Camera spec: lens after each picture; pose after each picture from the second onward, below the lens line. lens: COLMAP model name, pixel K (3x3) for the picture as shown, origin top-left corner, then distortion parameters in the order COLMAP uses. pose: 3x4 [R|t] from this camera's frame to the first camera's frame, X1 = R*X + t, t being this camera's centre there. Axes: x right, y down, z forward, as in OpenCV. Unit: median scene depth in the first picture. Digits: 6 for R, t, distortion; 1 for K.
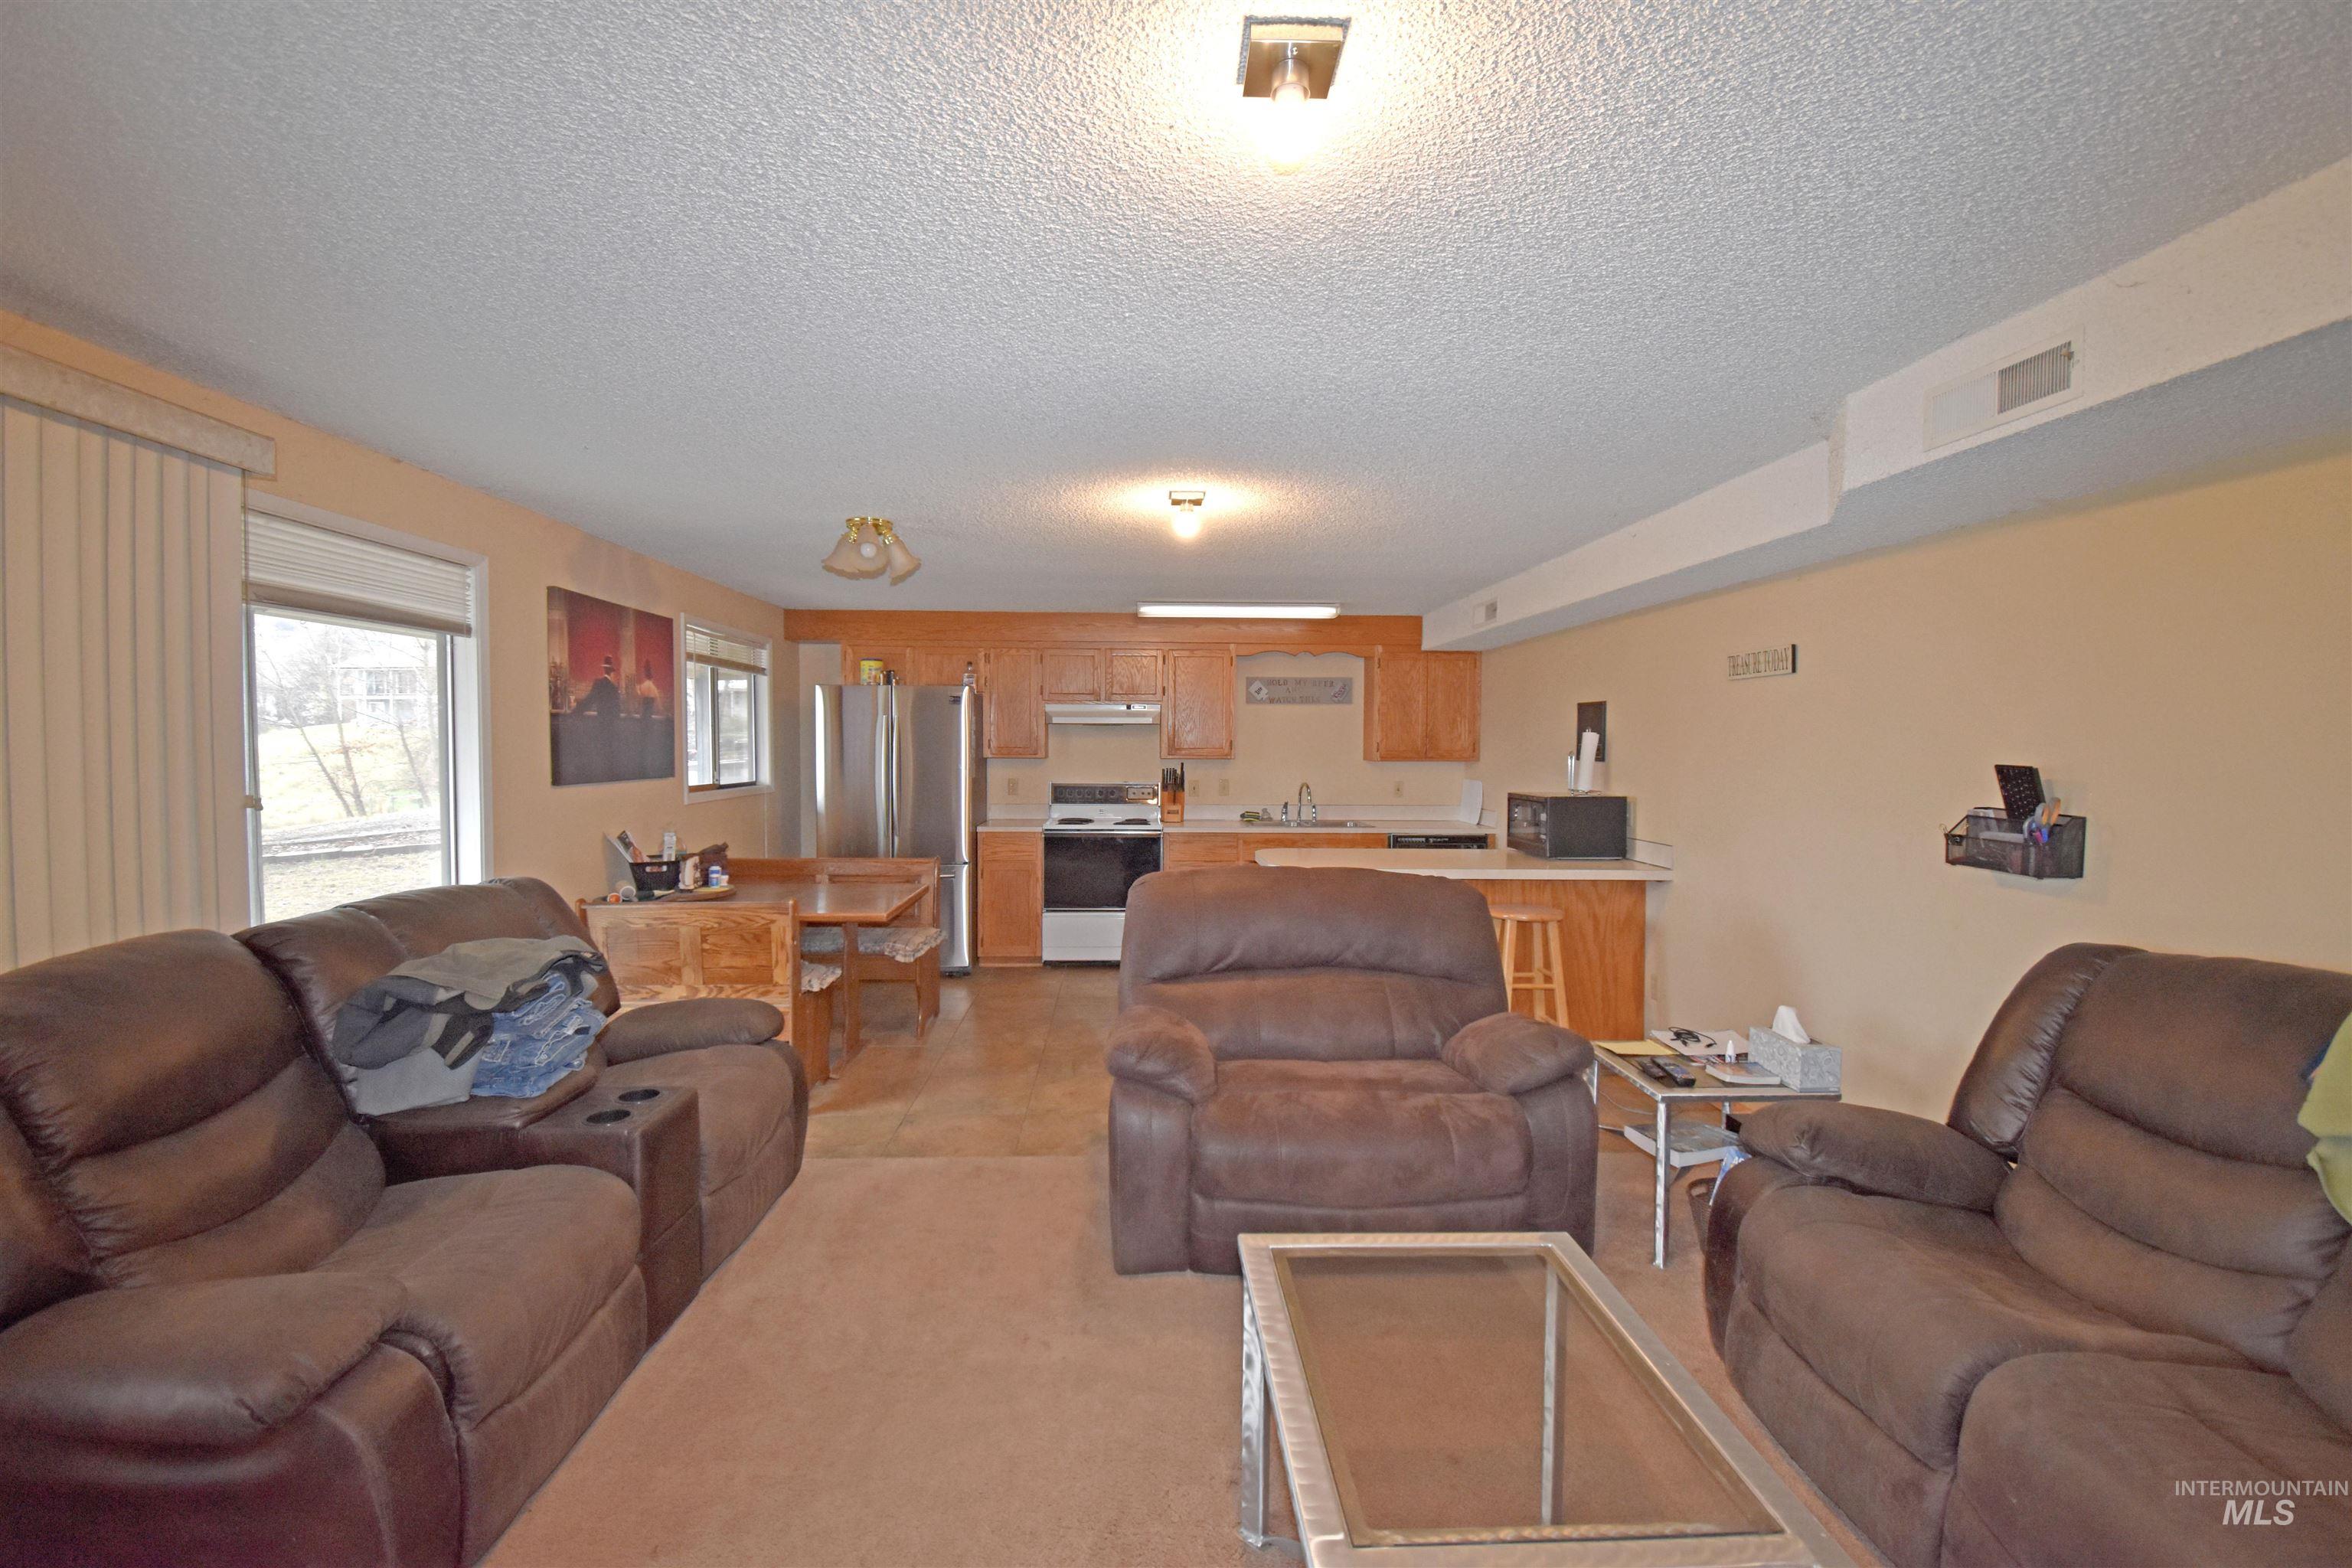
lens RADIAL K [[1043.8, 0, 1187.8], [0, 1043.8, 787.6], [0, 0, 1]] dist [-0.015481, -0.001881]
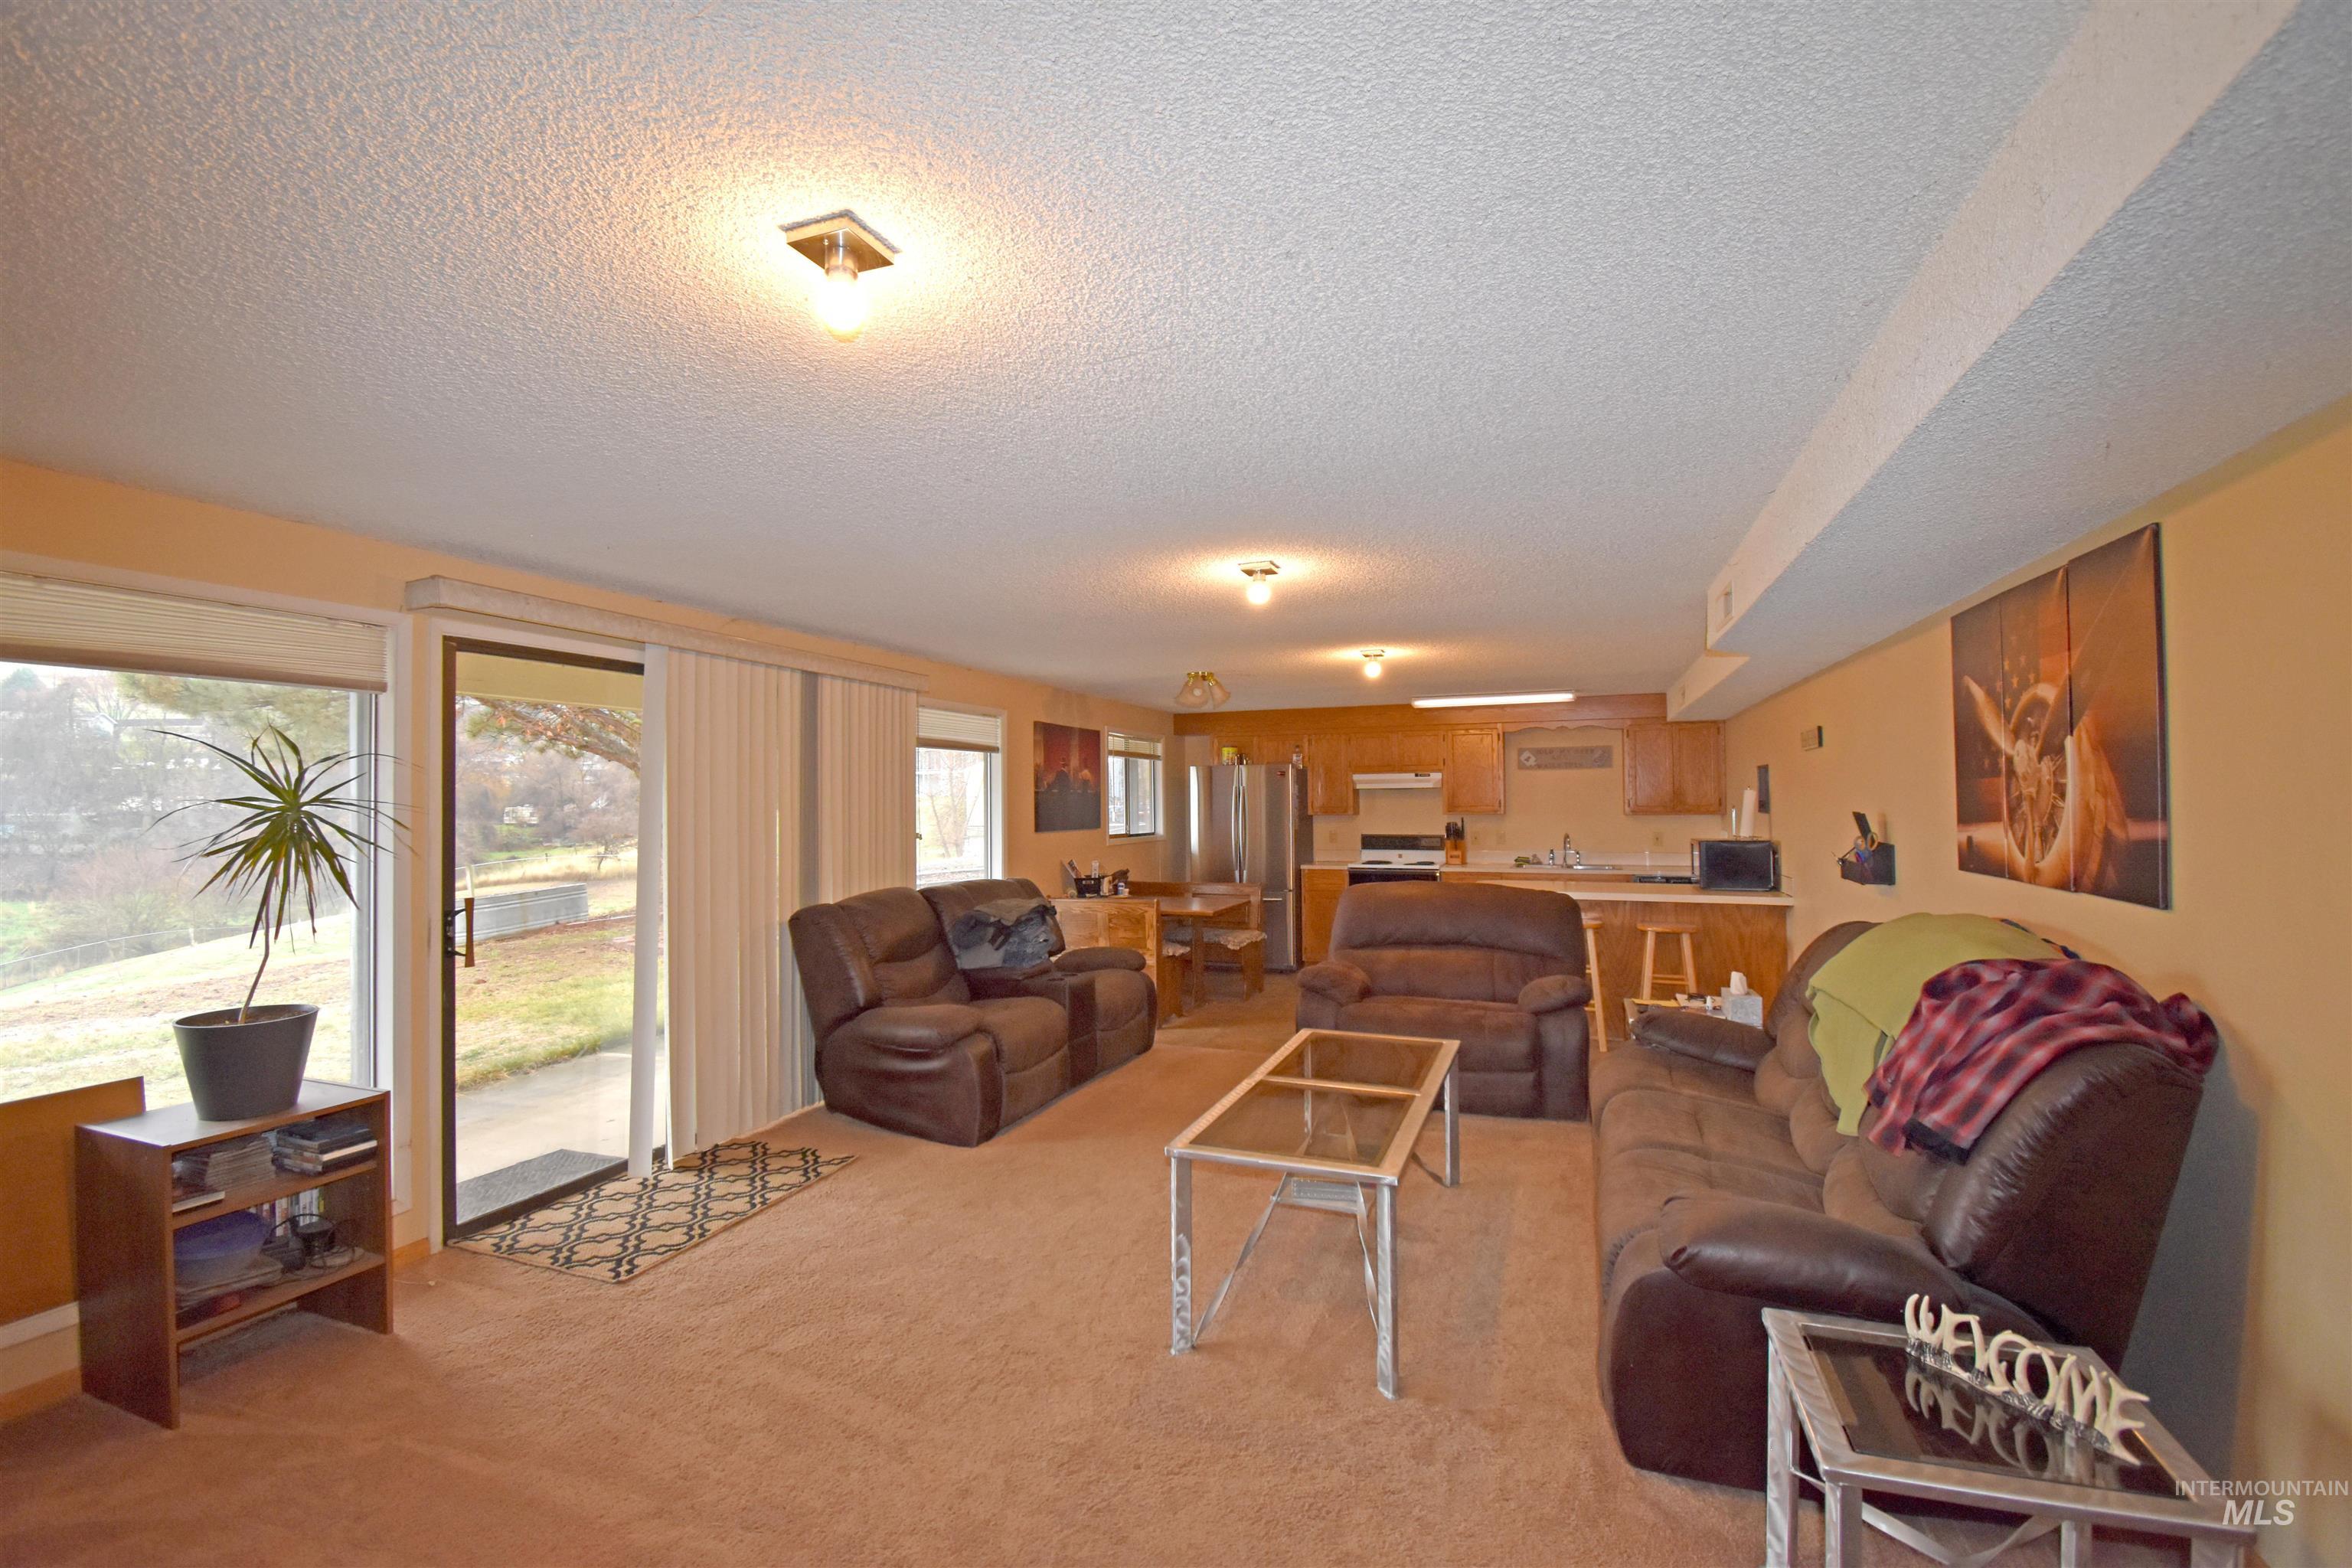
lens RADIAL K [[1043.8, 0, 1167.5], [0, 1043.8, 791.0], [0, 0, 1]] dist [-0.015481, -0.001881]
pose [[0.912545, -0.018442, -0.408561, 0.293486], [-0.003819, 0.998555, -0.053605, 0.020792], [0.408959, 0.050477, 0.911156, -0.484589]]
